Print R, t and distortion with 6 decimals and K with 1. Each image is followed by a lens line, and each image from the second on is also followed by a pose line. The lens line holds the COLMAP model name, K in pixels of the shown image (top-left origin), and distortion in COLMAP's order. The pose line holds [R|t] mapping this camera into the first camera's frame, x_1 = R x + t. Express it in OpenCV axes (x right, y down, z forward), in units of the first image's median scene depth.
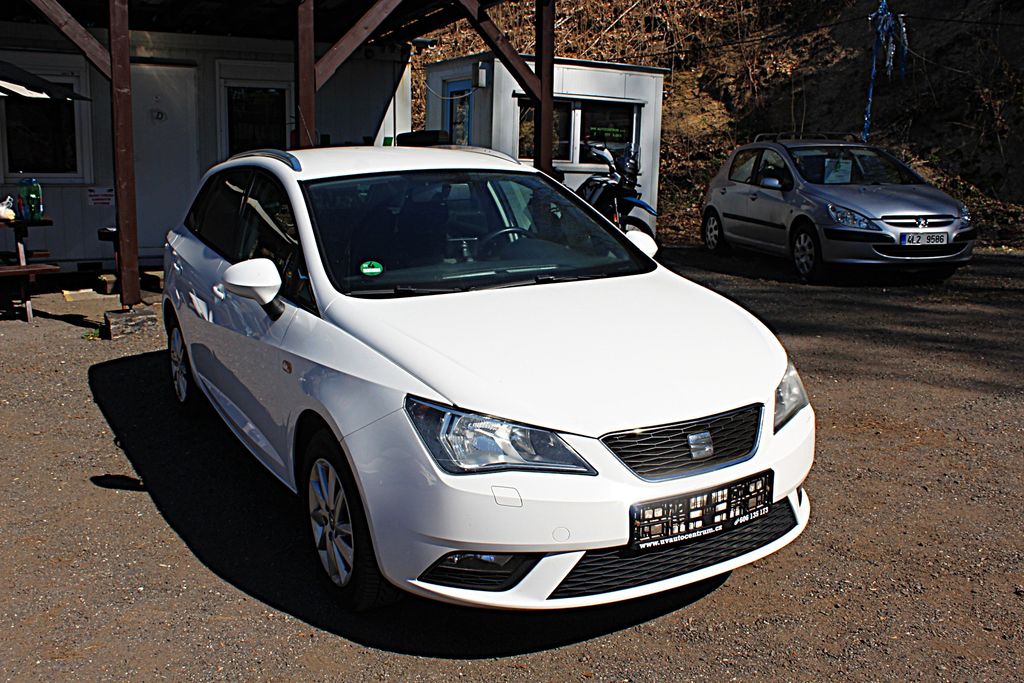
lens RADIAL K [[980.1, 0, 512.0], [0, 980.1, 341.5], [0, 0, 1]] dist [-0.160120, 0.185894]
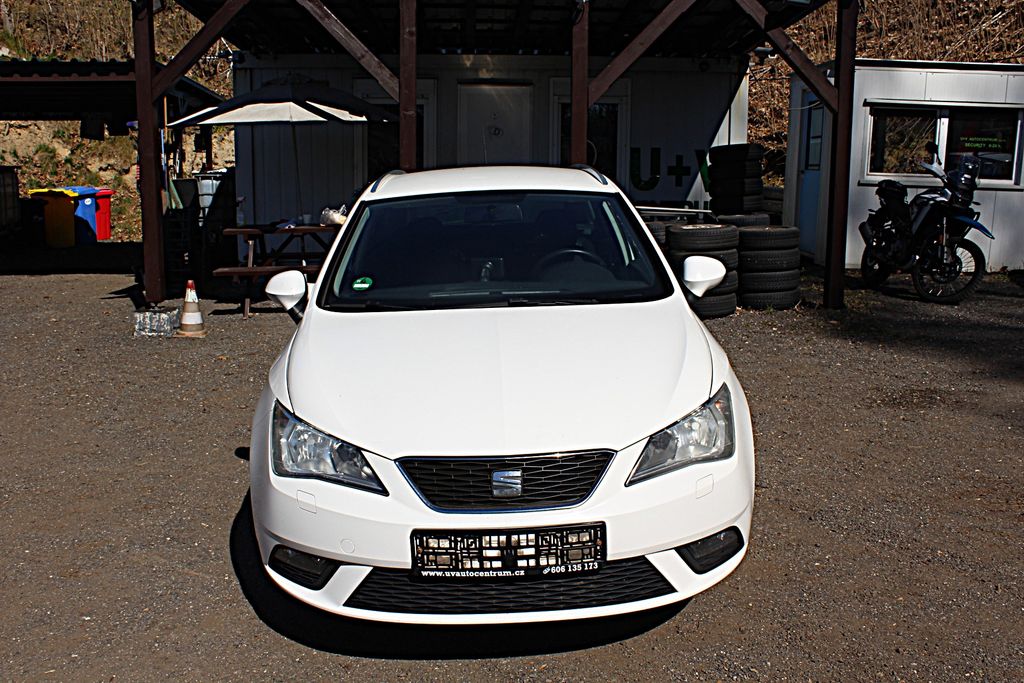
lens RADIAL K [[980.1, 0, 512.0], [0, 980.1, 341.5], [0, 0, 1]] dist [-0.160120, 0.185894]
pose [[0.877893, 0.073691, -0.473152, 0.624456], [-0.077394, 0.996932, 0.011667, -0.043444], [0.472561, 0.026377, 0.880903, 0.144131]]
